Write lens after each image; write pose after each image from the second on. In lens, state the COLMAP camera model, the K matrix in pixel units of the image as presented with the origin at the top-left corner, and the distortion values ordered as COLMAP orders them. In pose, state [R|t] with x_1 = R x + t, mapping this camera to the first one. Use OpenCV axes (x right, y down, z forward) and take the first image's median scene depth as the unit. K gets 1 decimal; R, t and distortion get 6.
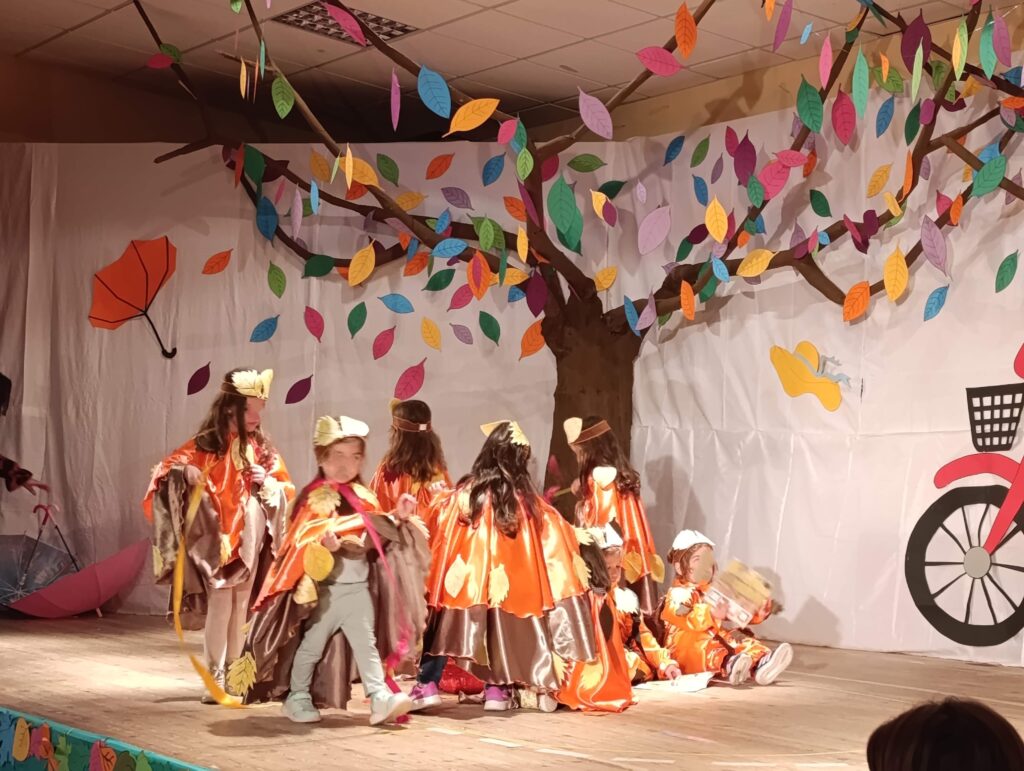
lens RADIAL K [[1945.3, 0, 555.1], [0, 1945.3, 384.8], [0, 0, 1]] dist [0.277962, -1.230916]
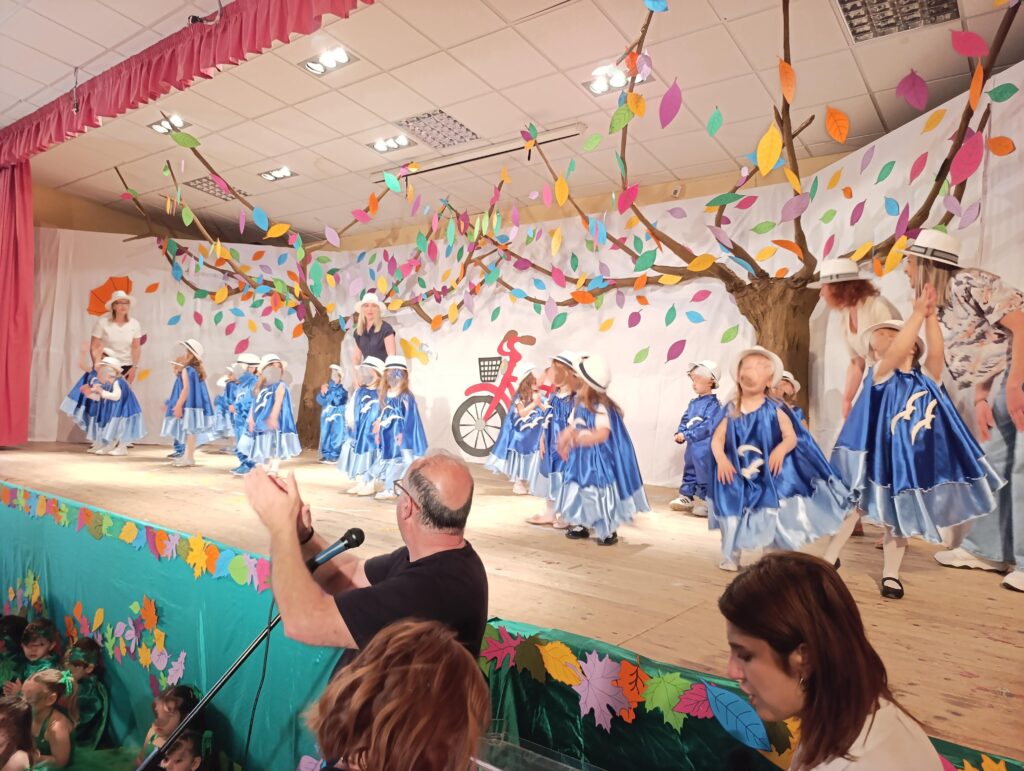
lens RADIAL K [[698.5, 0, 522.2], [0, 698.5, 384.7], [0, 0, 1]] dist [0.042303, -0.041635]
pose [[0.949506, 0.032733, 0.312037, -0.017520], [-0.043106, 0.998722, 0.026400, 0.008479], [-0.310774, -0.038518, 0.949703, 0.093329]]
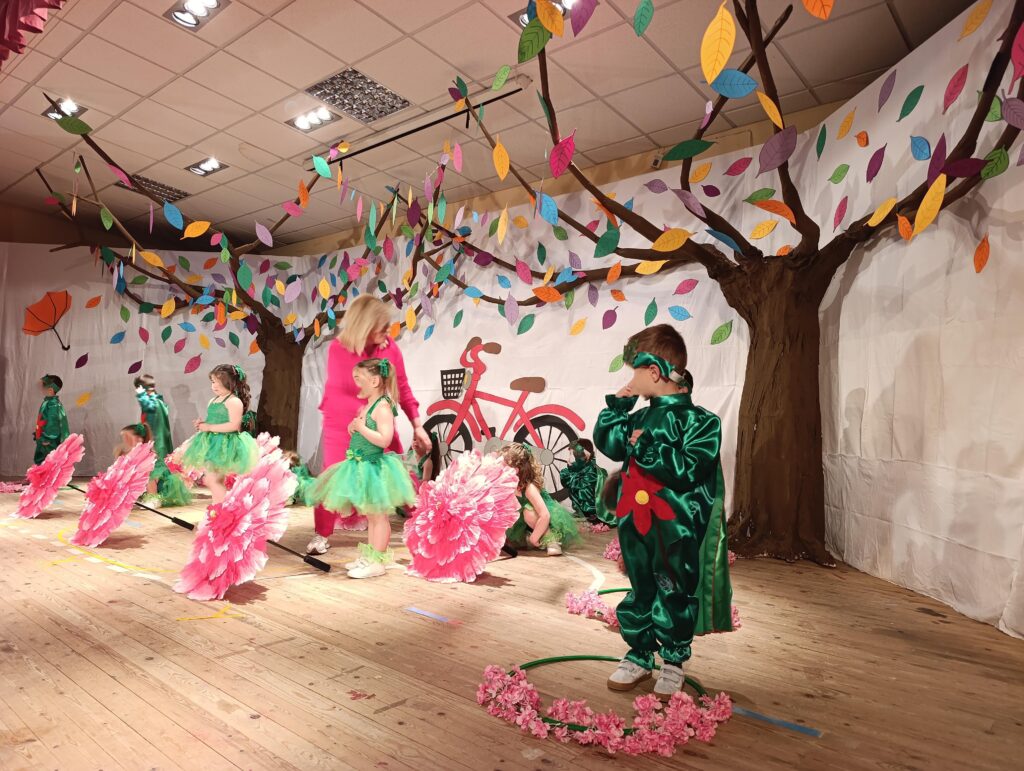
lens RADIAL K [[696.3, 0, 522.0], [0, 696.3, 391.0], [0, 0, 1]] dist [0.045105, -0.041199]
pose [[0.968593, 0.012002, 0.248363, 0.087060], [-0.017751, 0.999624, 0.020921, 0.005622], [-0.248018, -0.024673, 0.968441, 0.180669]]
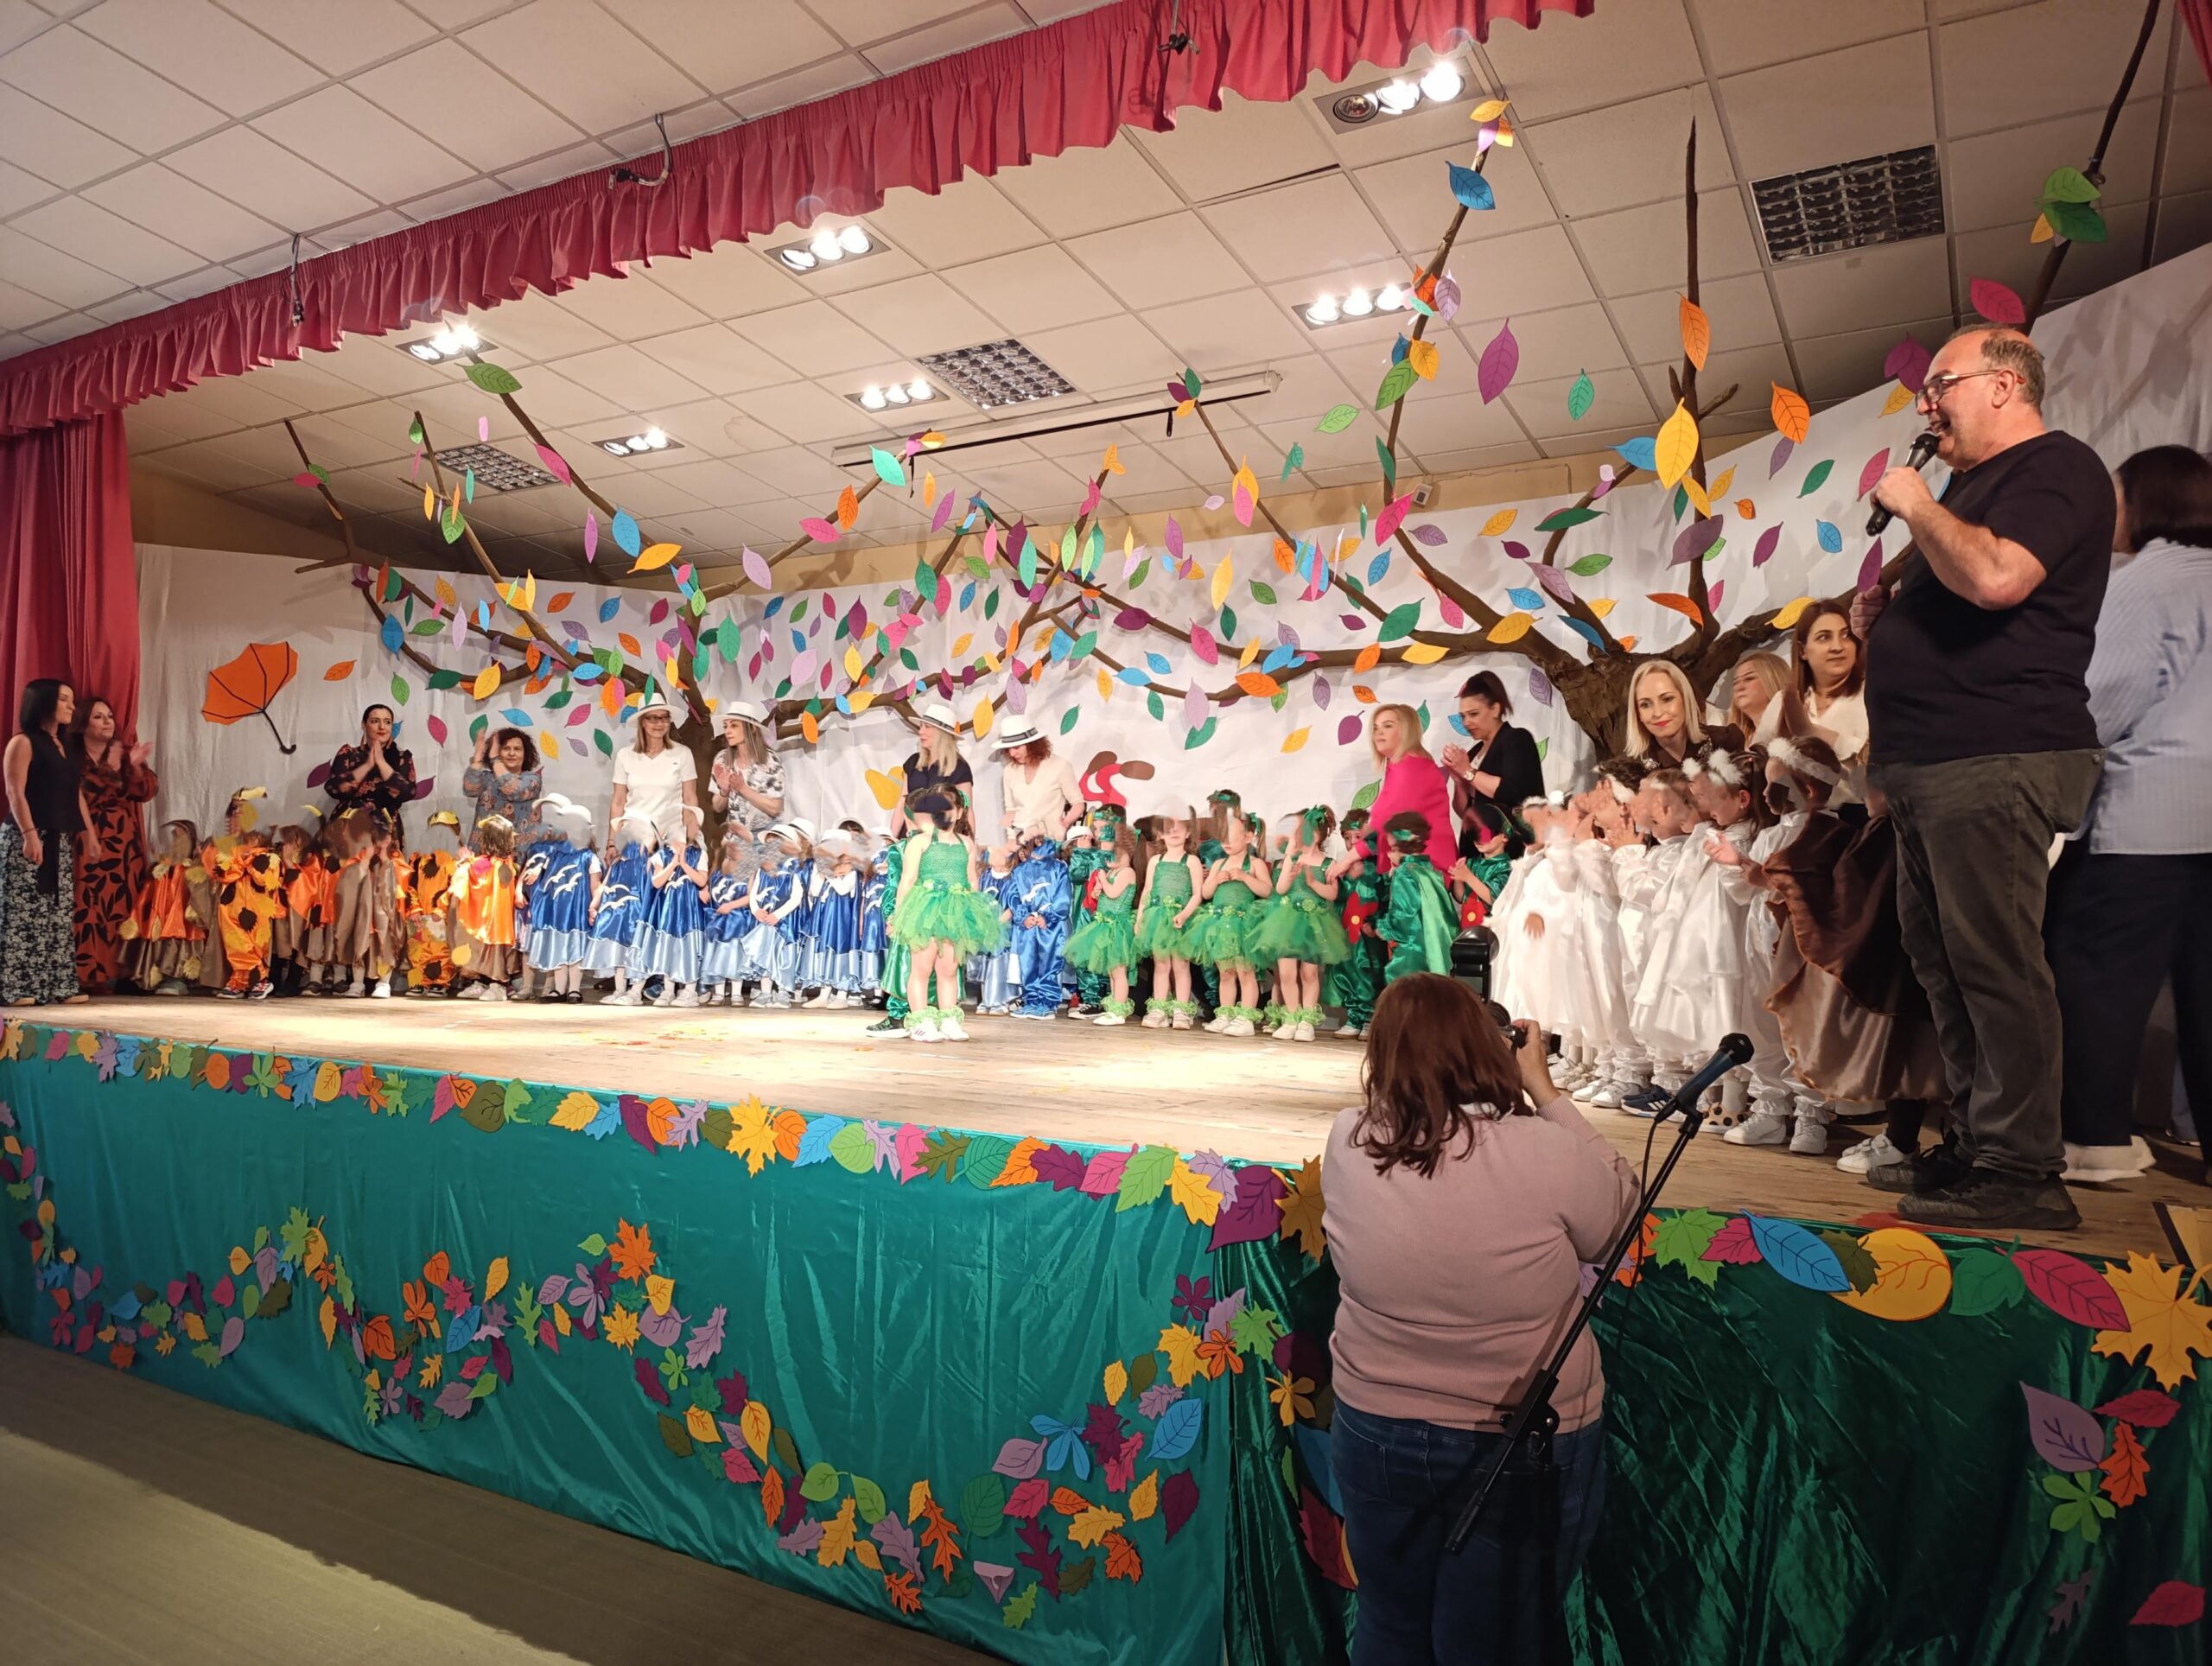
lens RADIAL K [[1504.2, 0, 1127.7], [0, 1504.2, 844.9], [0, 0, 1]] dist [0.045105, -0.041199]
pose [[0.905930, 0.030857, 0.422303, -0.137504], [-0.034078, 0.999419, 0.000080, 0.022147], [-0.422055, -0.014463, 0.906455, 0.042003]]
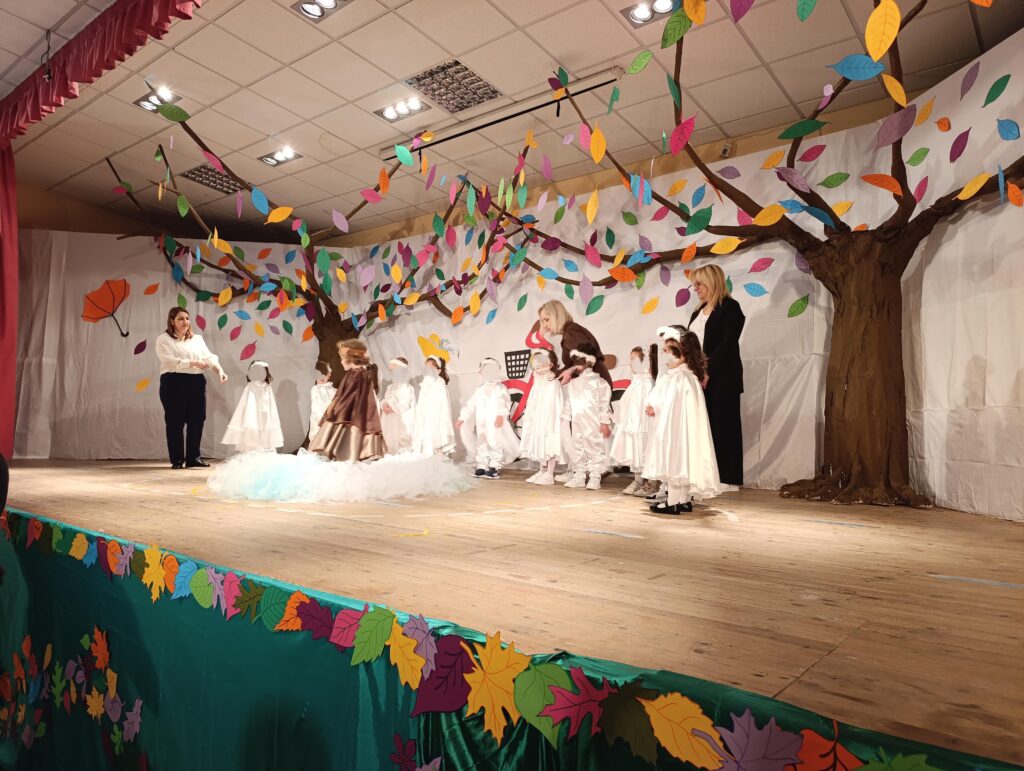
lens RADIAL K [[698.5, 0, 522.2], [0, 698.5, 384.7], [0, 0, 1]] dist [0.042303, -0.041635]
pose [[0.959222, 0.014571, 0.282277, -0.002306], [-0.014401, 0.999893, -0.002675, 0.035301], [-0.282285, -0.001500, 0.959329, 0.171711]]
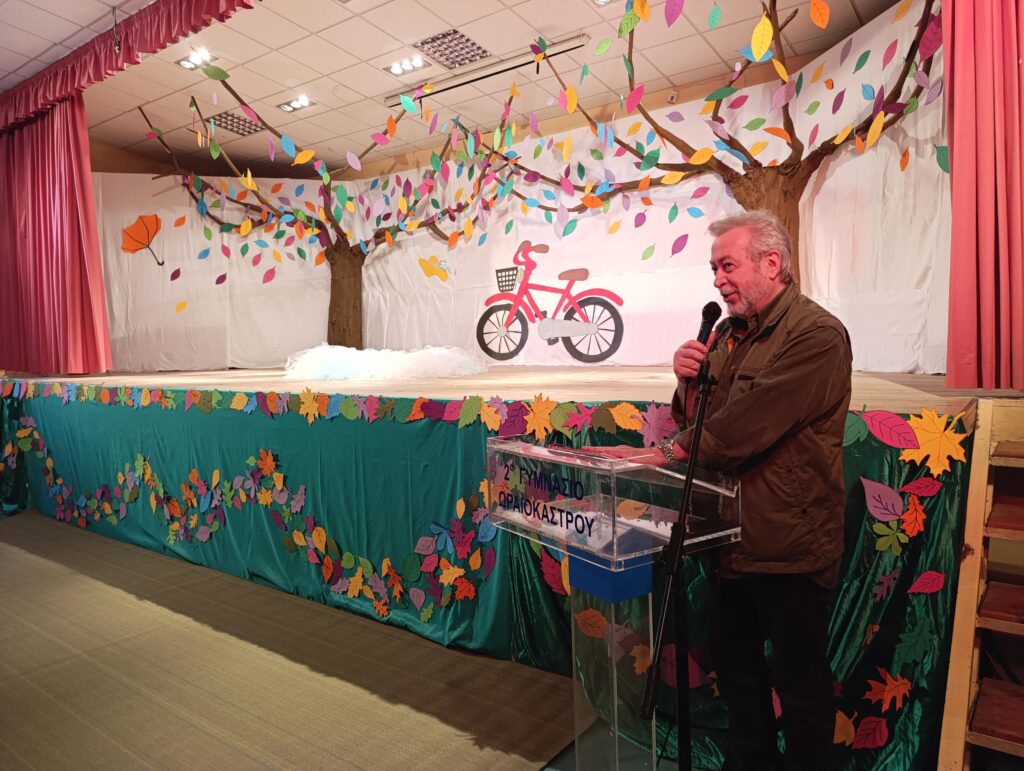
lens RADIAL K [[700.9, 0, 526.2], [0, 700.9, 379.1], [0, 0, 1]] dist [0.042293, -0.040045]
pose [[0.943683, -0.048095, 0.327336, -0.069418], [0.016806, 0.995069, 0.097751, 0.050411], [-0.330423, -0.086745, 0.939838, 0.032019]]
